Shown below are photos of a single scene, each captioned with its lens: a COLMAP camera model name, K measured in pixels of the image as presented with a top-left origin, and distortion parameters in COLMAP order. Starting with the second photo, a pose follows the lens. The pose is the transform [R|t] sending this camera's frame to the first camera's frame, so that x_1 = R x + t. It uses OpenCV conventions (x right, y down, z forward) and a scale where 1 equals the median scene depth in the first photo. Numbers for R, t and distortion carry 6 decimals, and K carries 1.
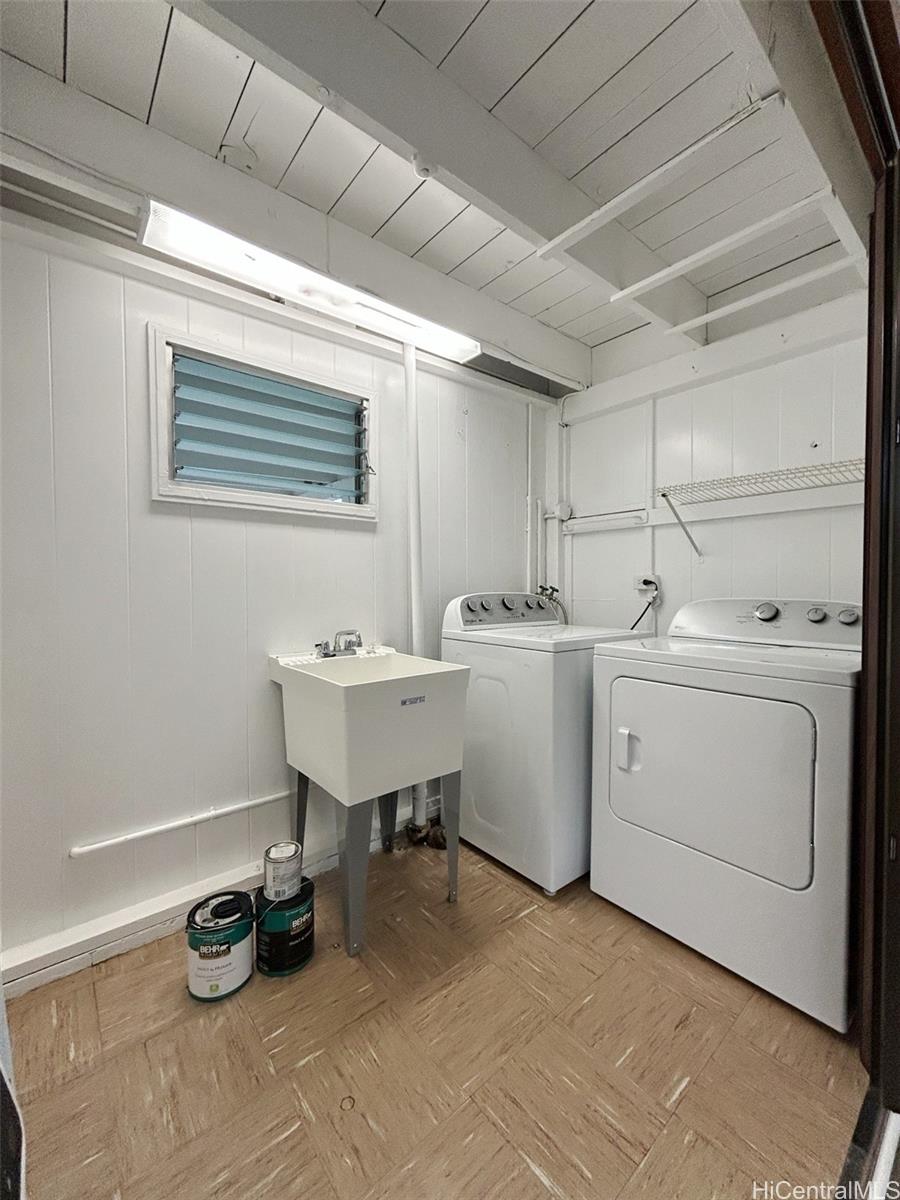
lens RADIAL K [[483.3, 0, 450.3], [0, 483.3, 597.2], [0, 0, 1]] dist [-0.003228, 0.001378]
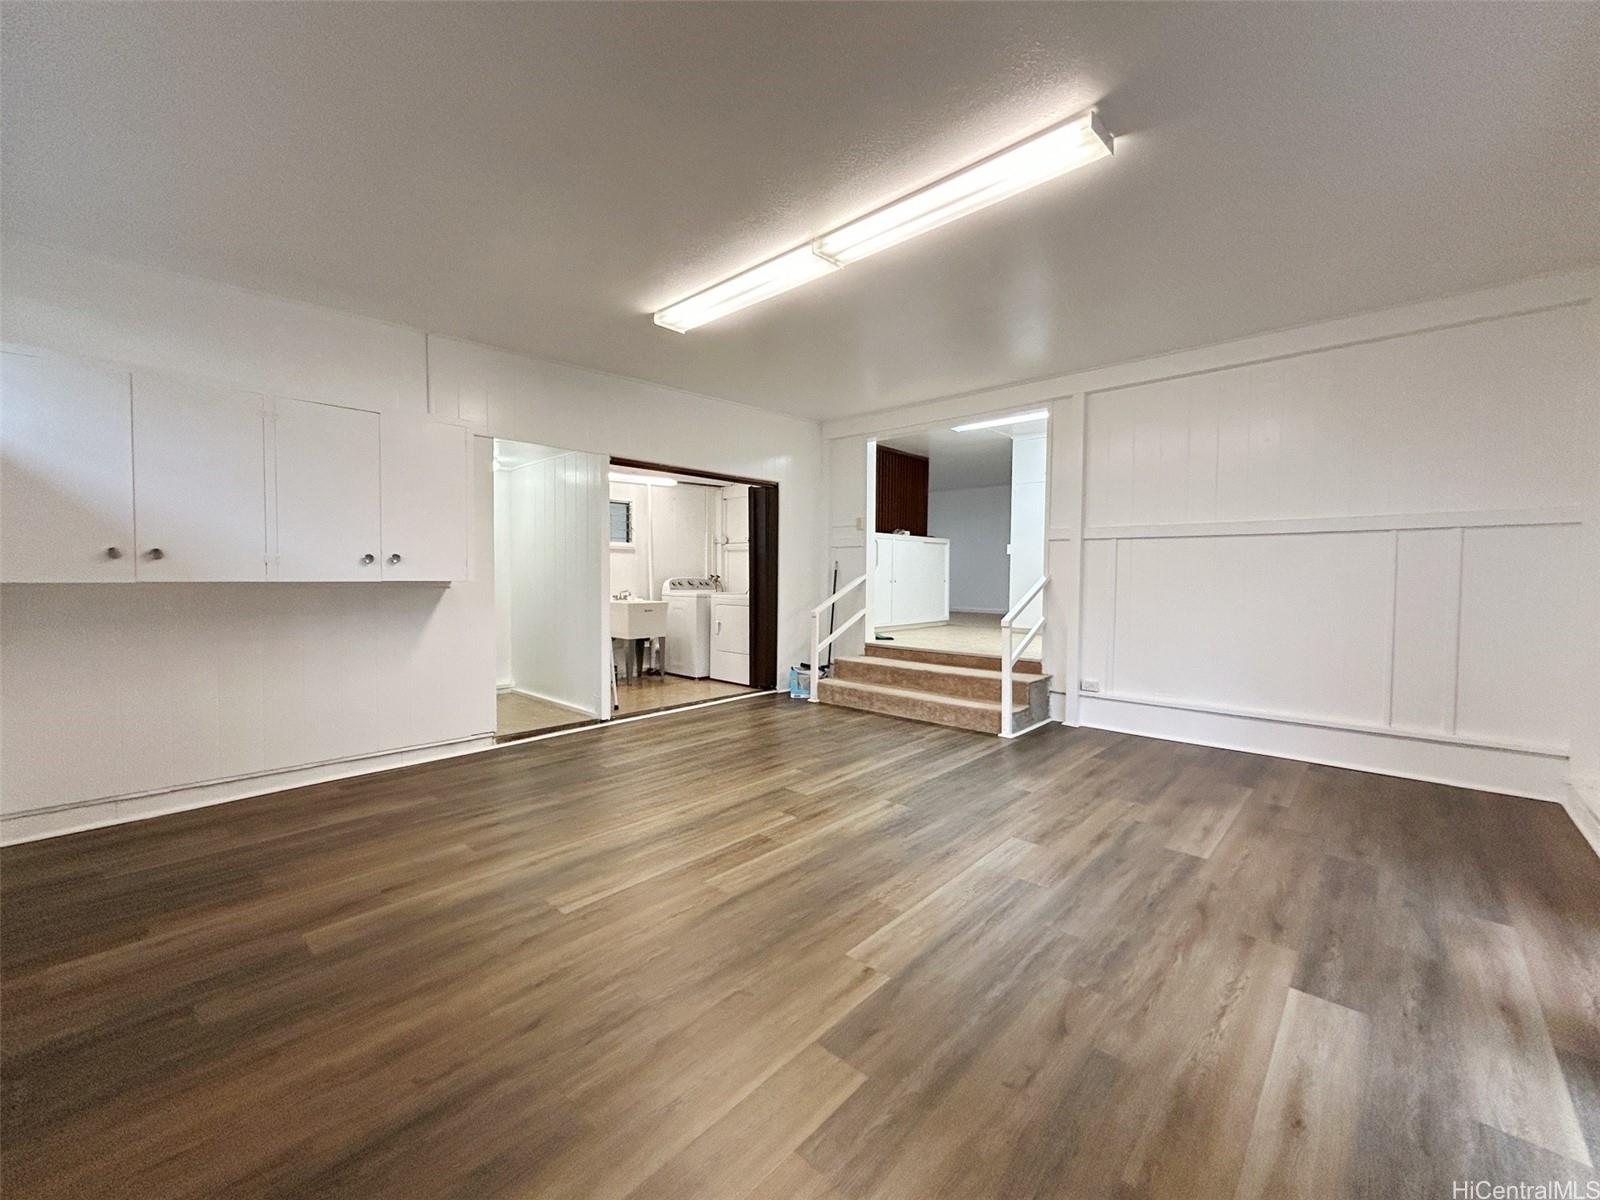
lens RADIAL K [[644.4, 0, 794.8], [0, 644.4, 601.7], [0, 0, 1]] dist [-0.003228, 0.001378]
pose [[0.993155, -0.000218, 0.116802, 0.285023], [-0.001409, 0.999903, 0.013853, 0.070926], [-0.116794, -0.013923, 0.993059, -2.456903]]
